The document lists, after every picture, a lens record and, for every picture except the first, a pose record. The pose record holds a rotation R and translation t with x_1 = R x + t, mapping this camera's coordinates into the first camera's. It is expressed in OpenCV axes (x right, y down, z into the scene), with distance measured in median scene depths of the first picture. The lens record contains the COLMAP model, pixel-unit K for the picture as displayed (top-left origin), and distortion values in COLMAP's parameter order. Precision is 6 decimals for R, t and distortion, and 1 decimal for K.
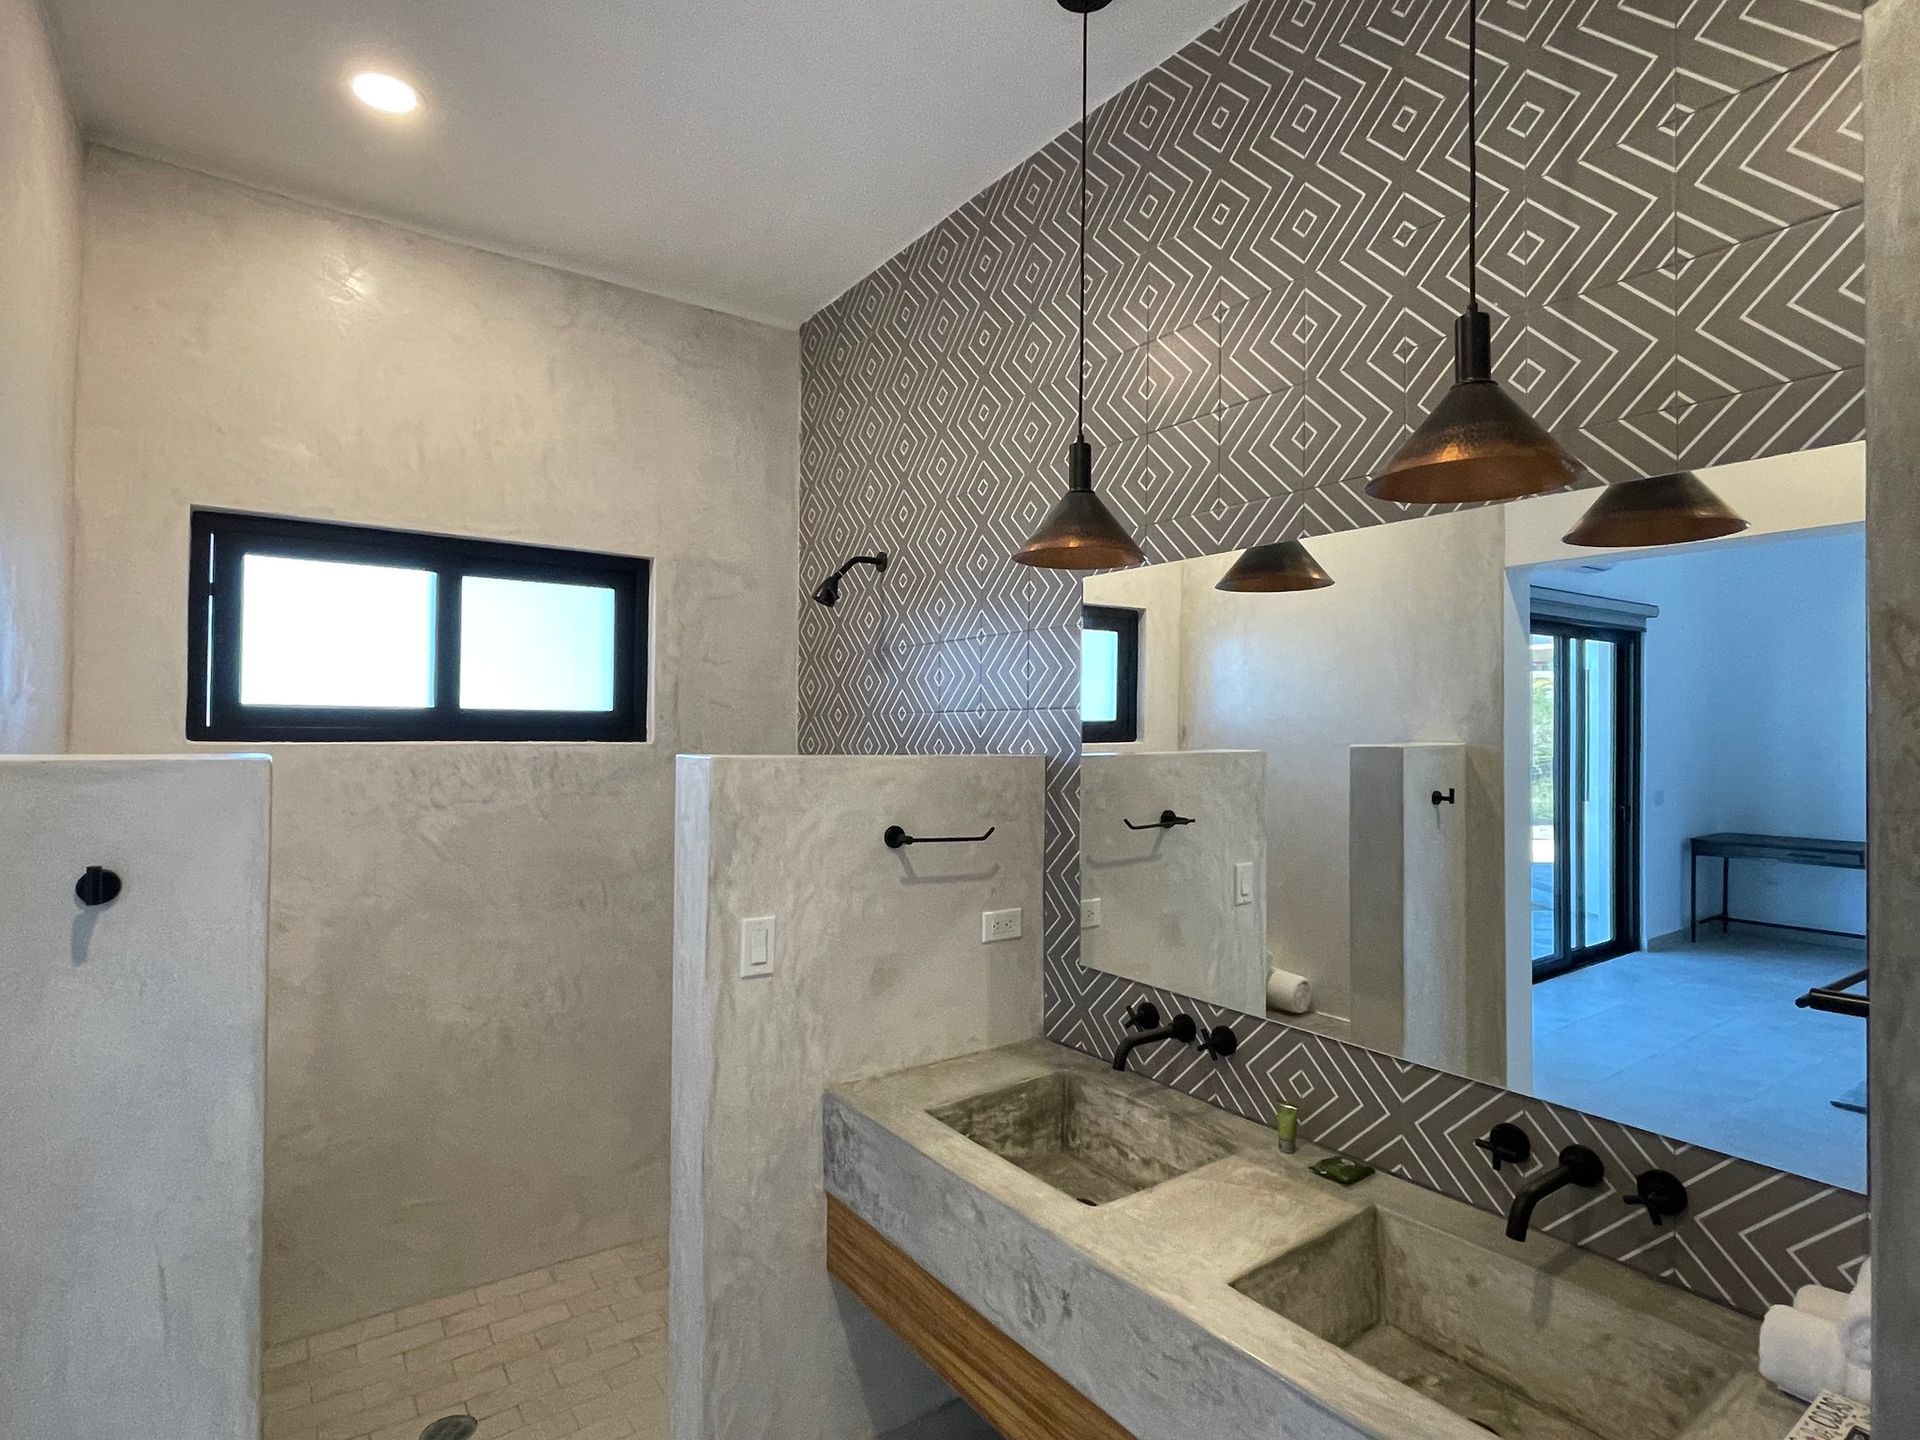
lens RADIAL K [[995.0, 0, 961.8], [0, 995.0, 726.4], [0, 0, 1]] dist [-0.000770, -0.004312]
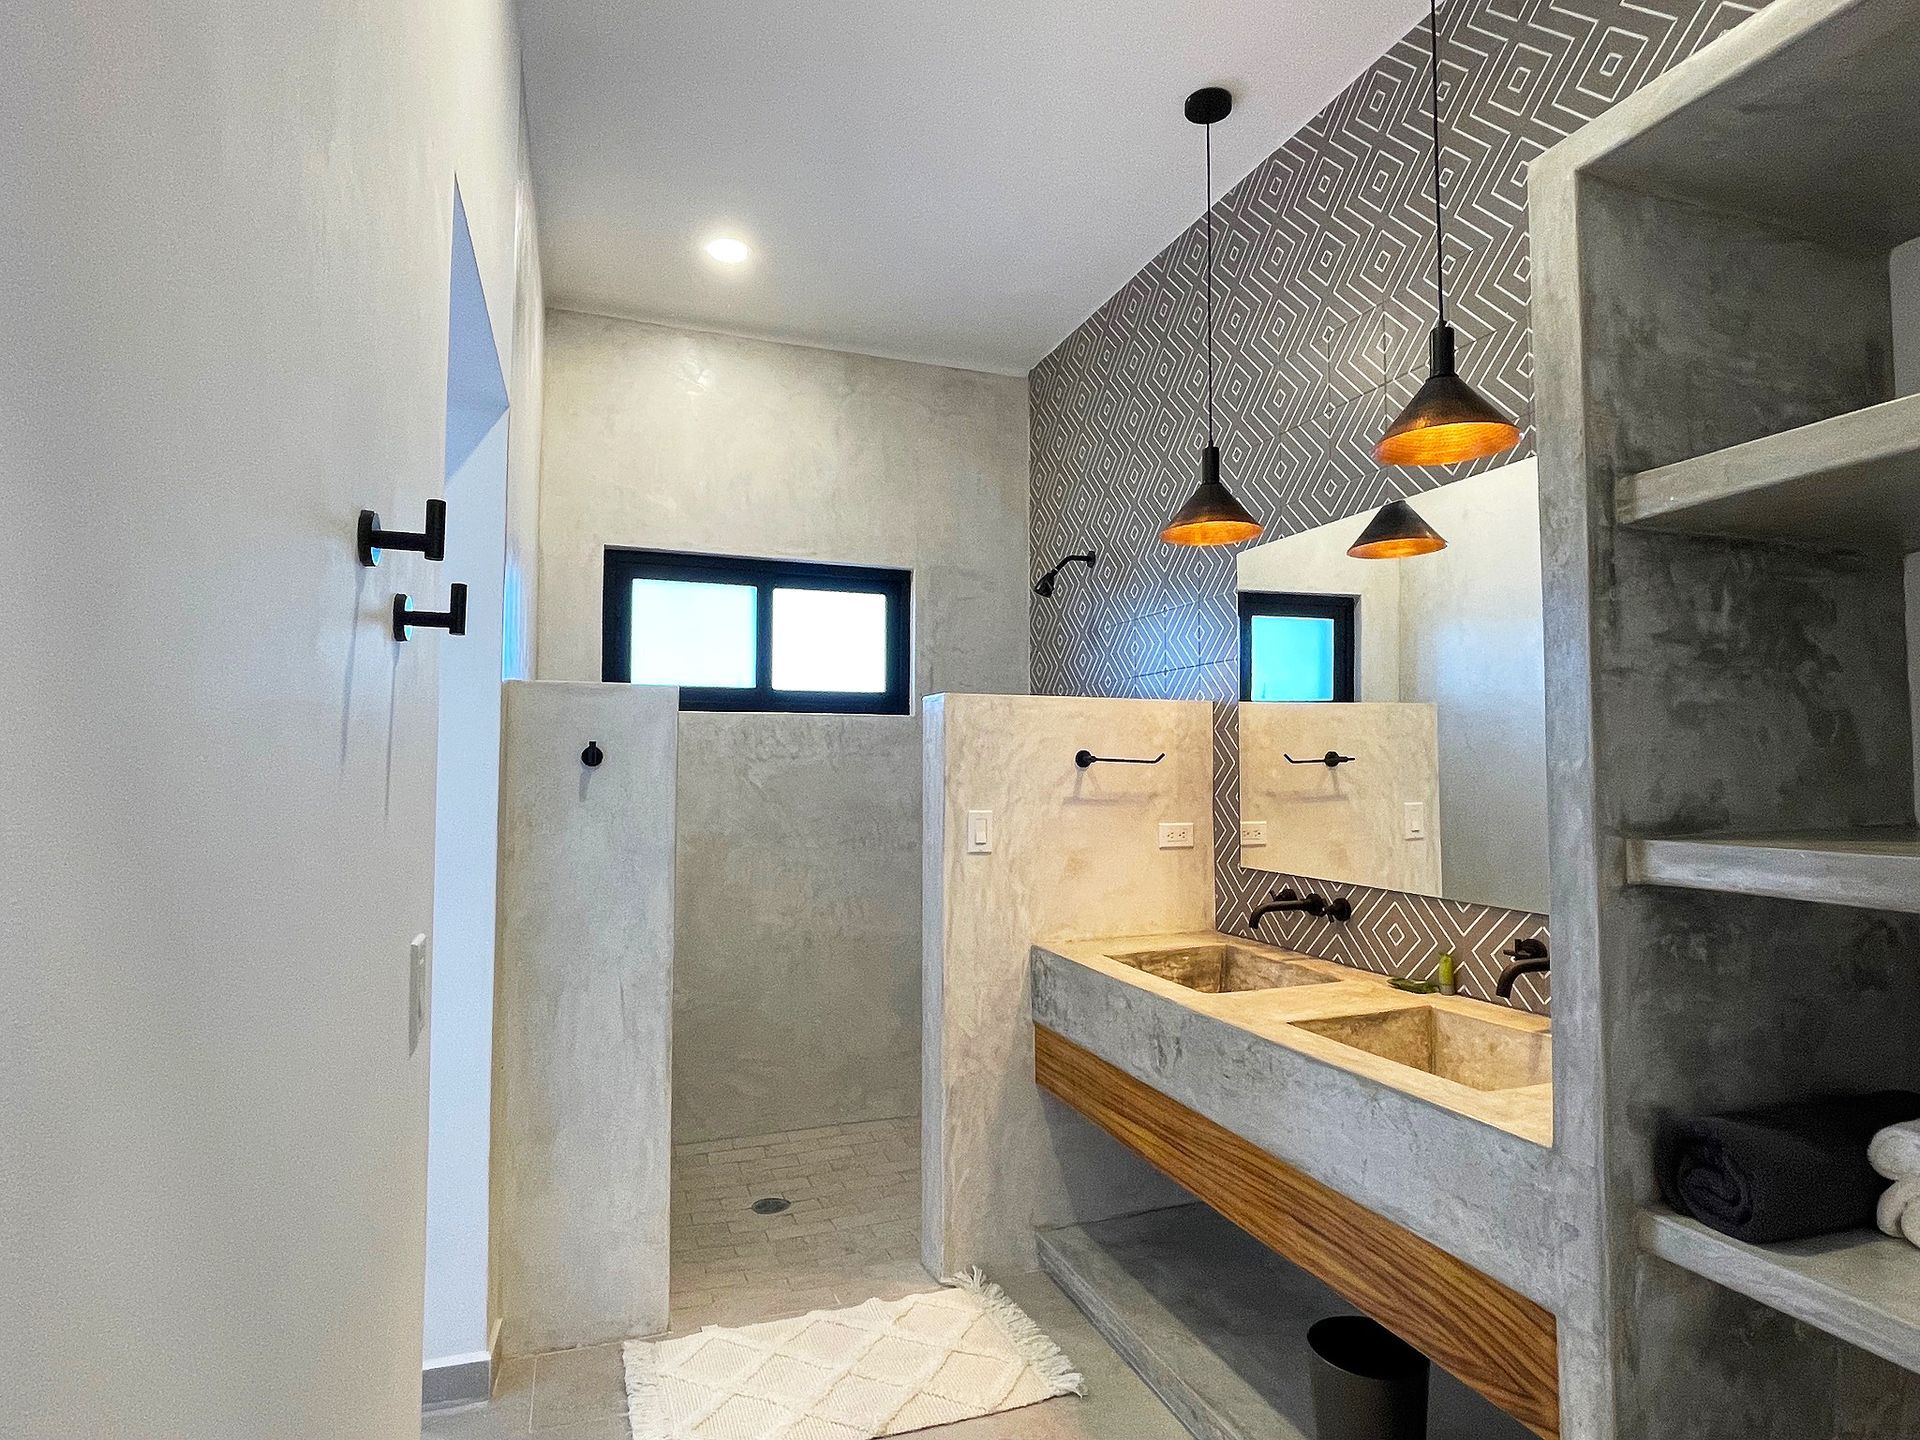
lens RADIAL K [[995.0, 0, 961.7], [0, 995.0, 718.6], [0, 0, 1]] dist [-0.000770, -0.004312]
pose [[0.964044, -0.020111, -0.264980, 0.112991], [0.011407, 0.999345, -0.034346, 0.092344], [0.265497, 0.030088, 0.963642, -0.275205]]
